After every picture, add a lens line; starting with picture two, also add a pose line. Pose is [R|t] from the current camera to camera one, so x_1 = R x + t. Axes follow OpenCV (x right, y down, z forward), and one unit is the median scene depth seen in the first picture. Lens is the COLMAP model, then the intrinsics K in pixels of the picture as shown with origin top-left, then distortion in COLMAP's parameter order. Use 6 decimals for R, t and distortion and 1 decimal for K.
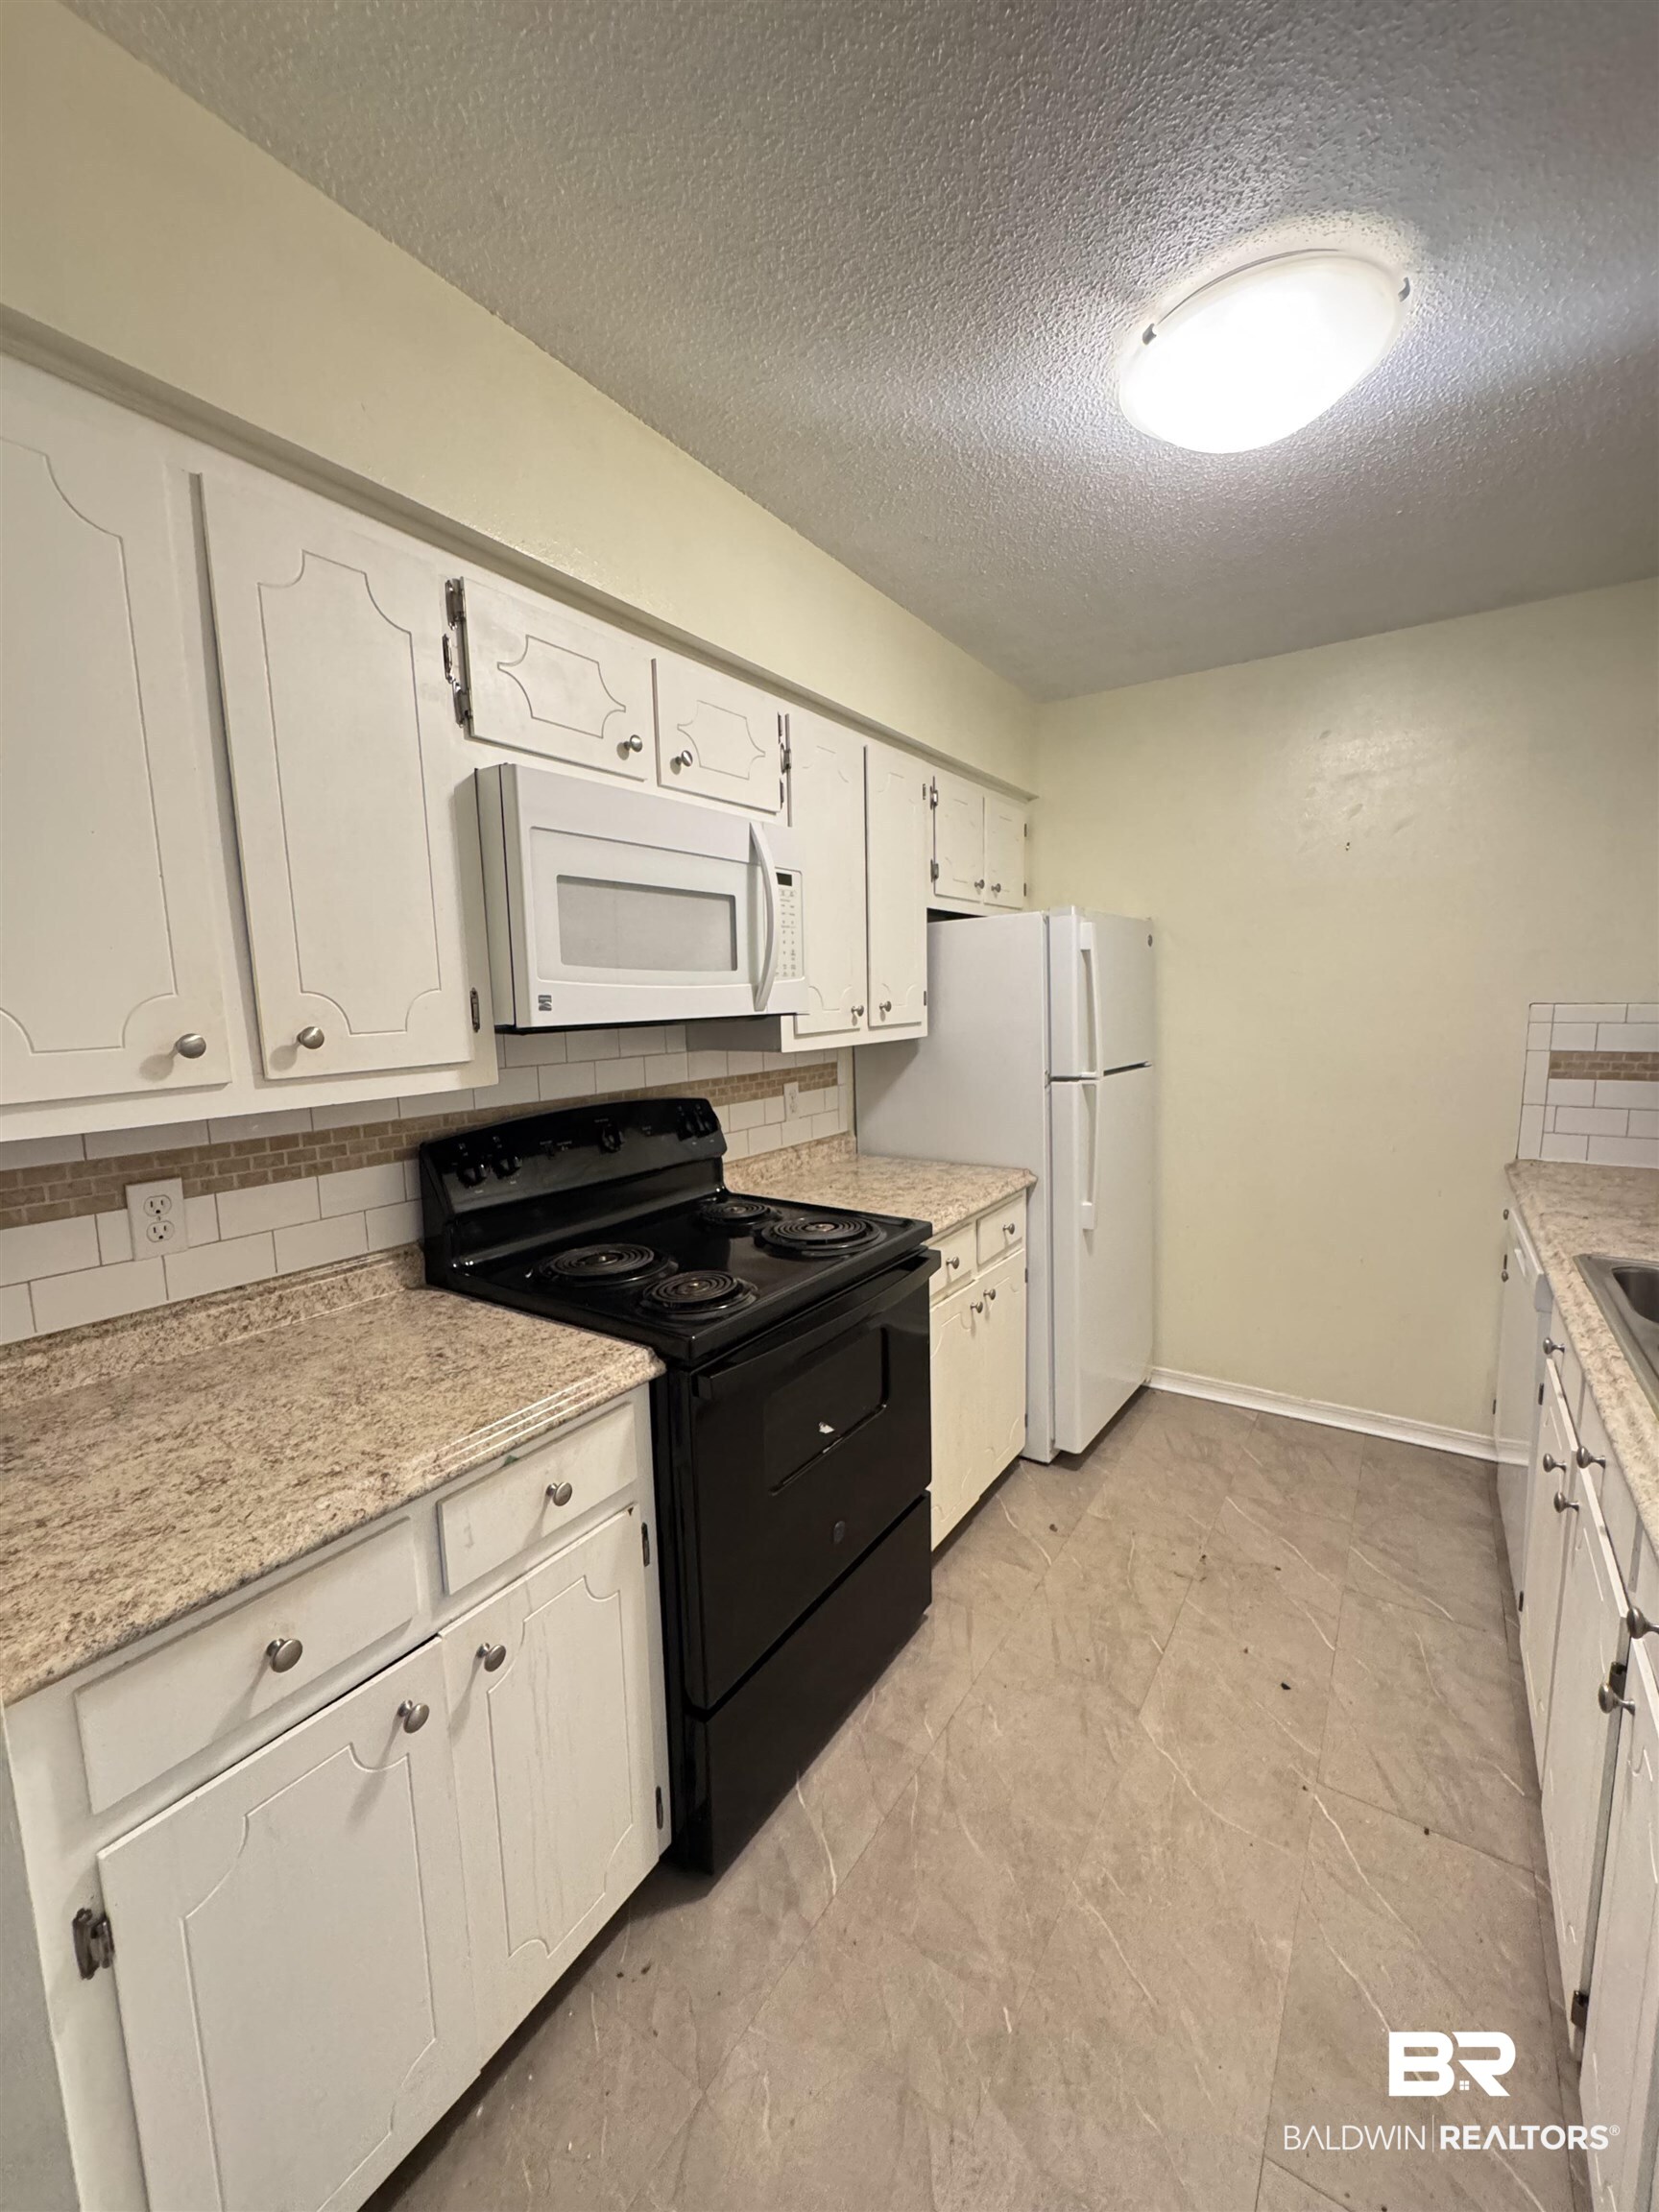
lens RADIAL K [[883.9, 0, 832.0], [0, 883.9, 1106.4], [0, 0, 1]] dist [-0.004113, 0.000607]
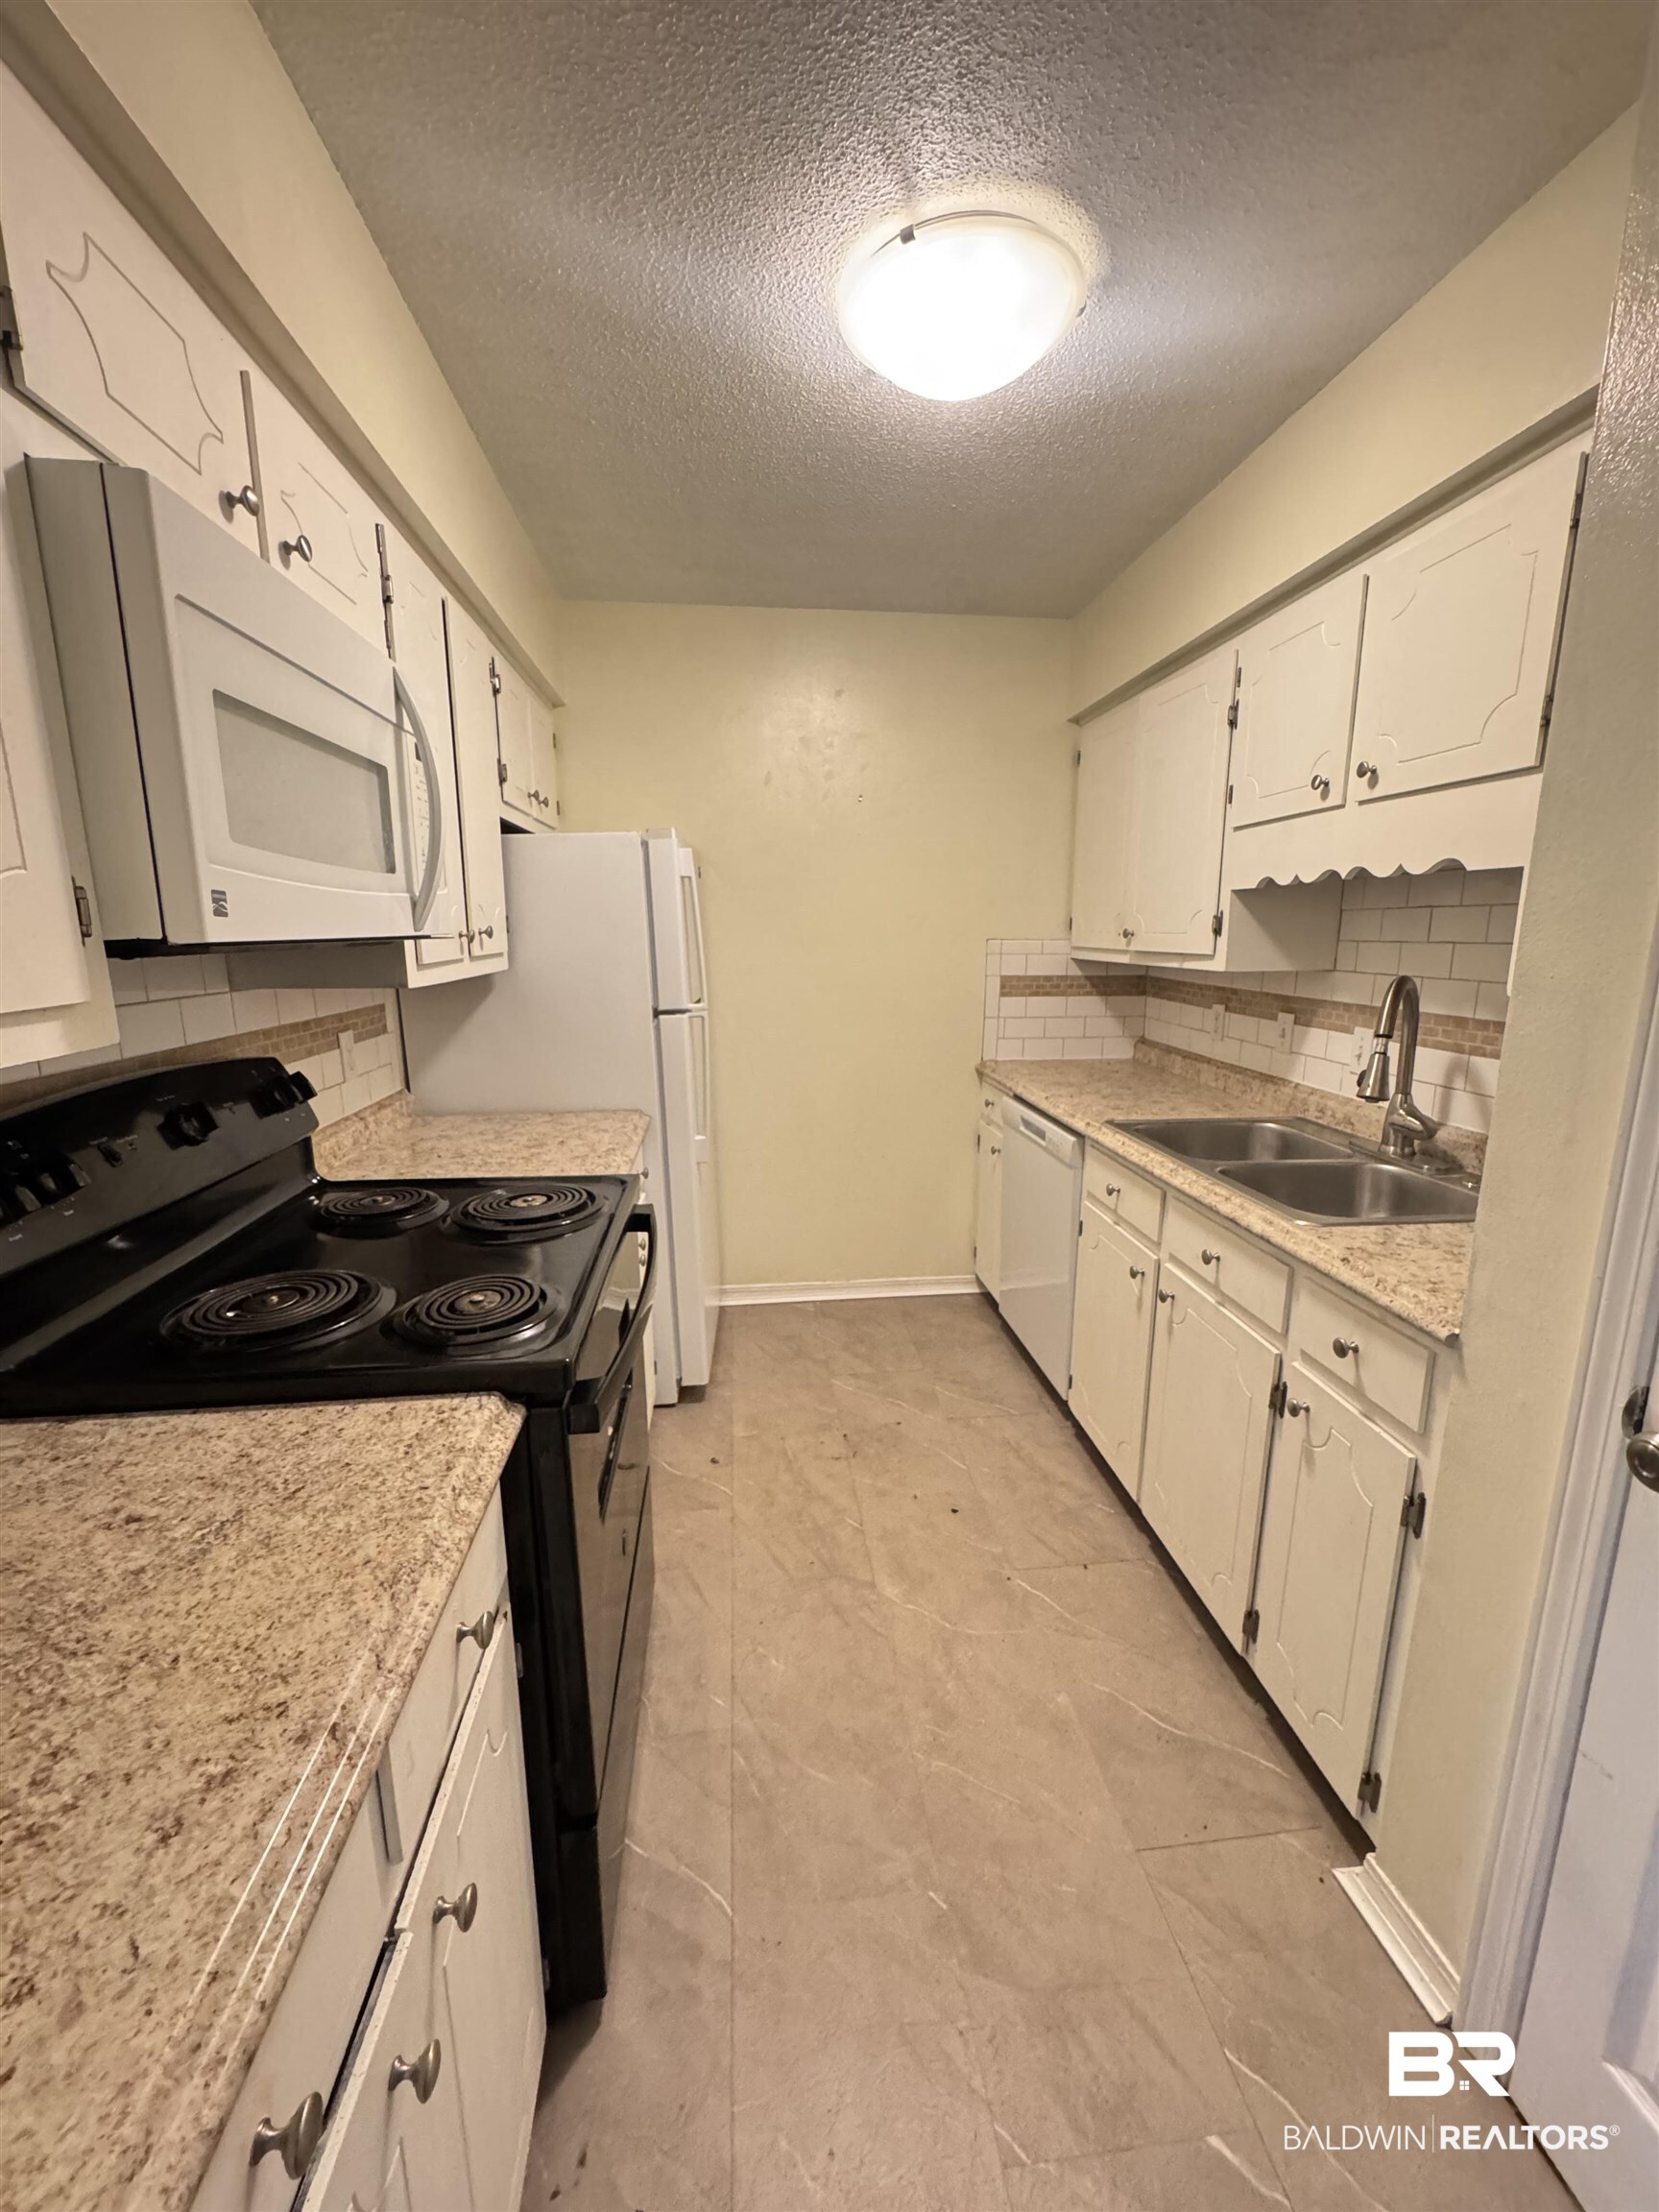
lens RADIAL K [[883.9, 0, 831.9], [0, 883.9, 1107.1], [0, 0, 1]] dist [-0.004113, 0.000607]
pose [[0.763843, -0.107121, 0.636450, -0.277995], [0.065010, 0.993885, 0.089259, -0.003201], [-0.642119, -0.026805, 0.766136, 0.179399]]
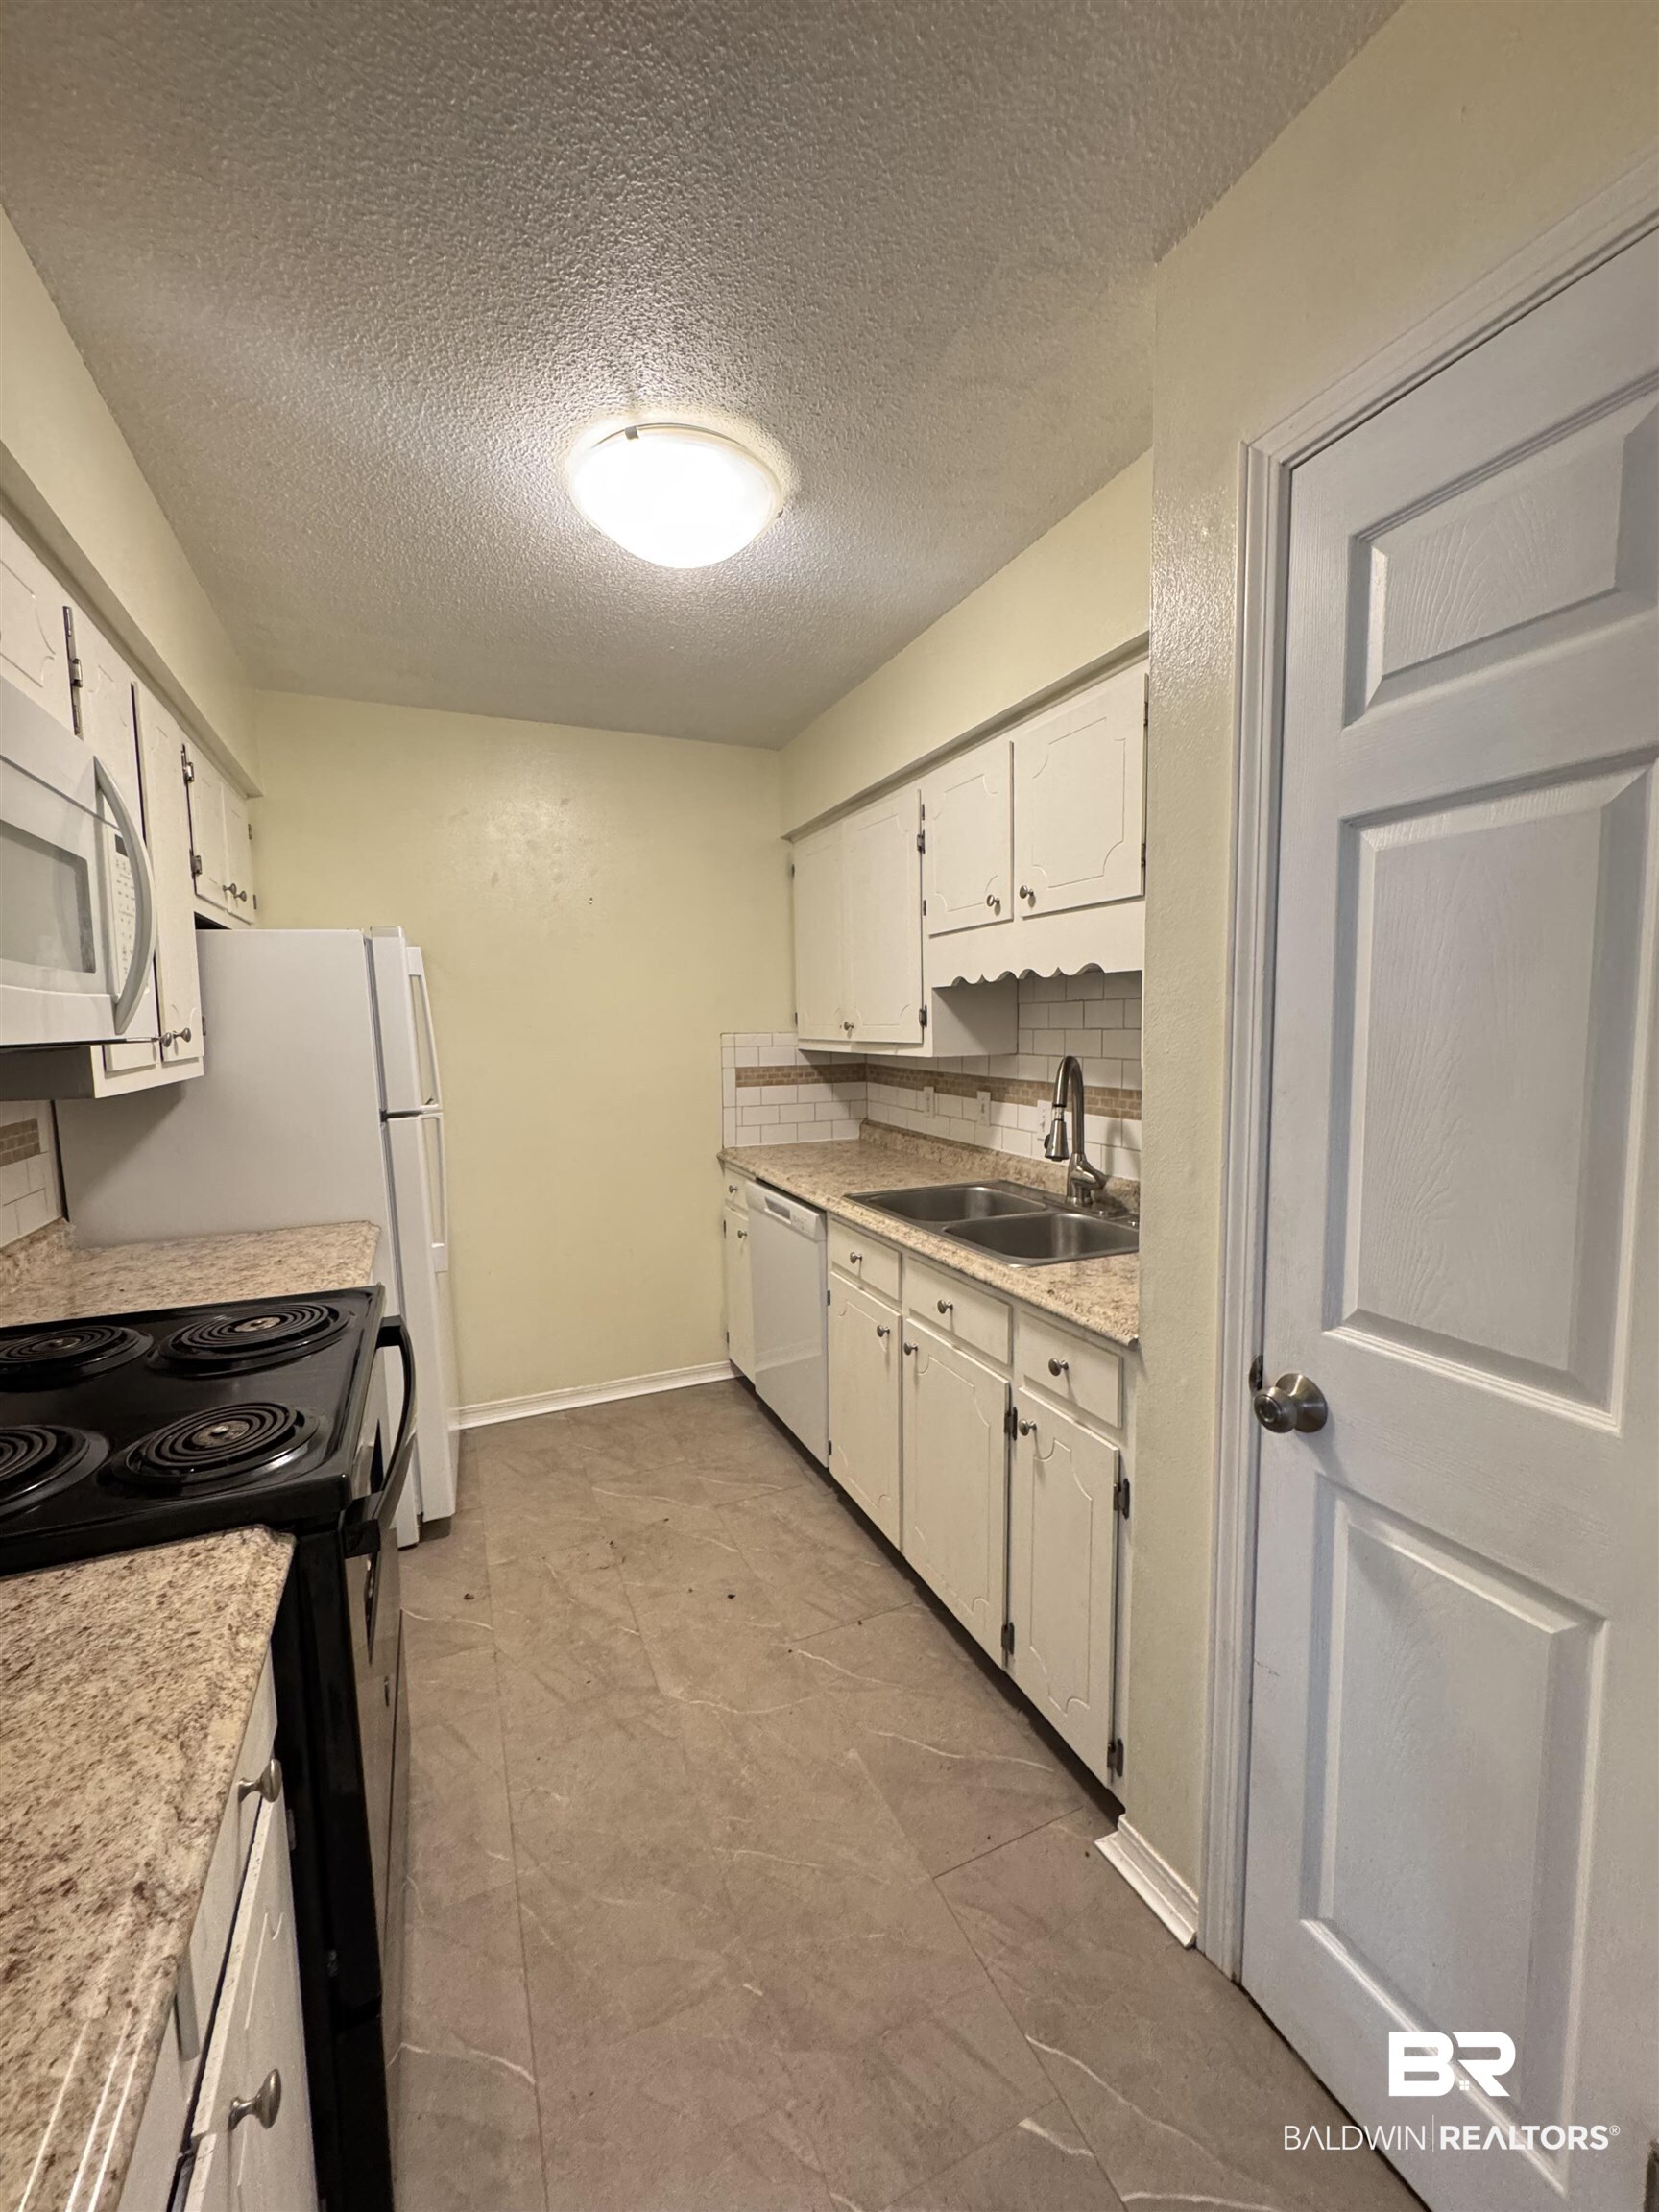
lens RADIAL K [[883.9, 0, 833.3], [0, 883.9, 1106.3], [0, 0, 1]] dist [-0.004113, 0.000607]
pose [[0.529388, -0.067176, 0.845716, -0.334694], [0.109789, 0.993902, 0.010222, 0.000347], [-0.841246, 0.087439, 0.533535, 0.163652]]
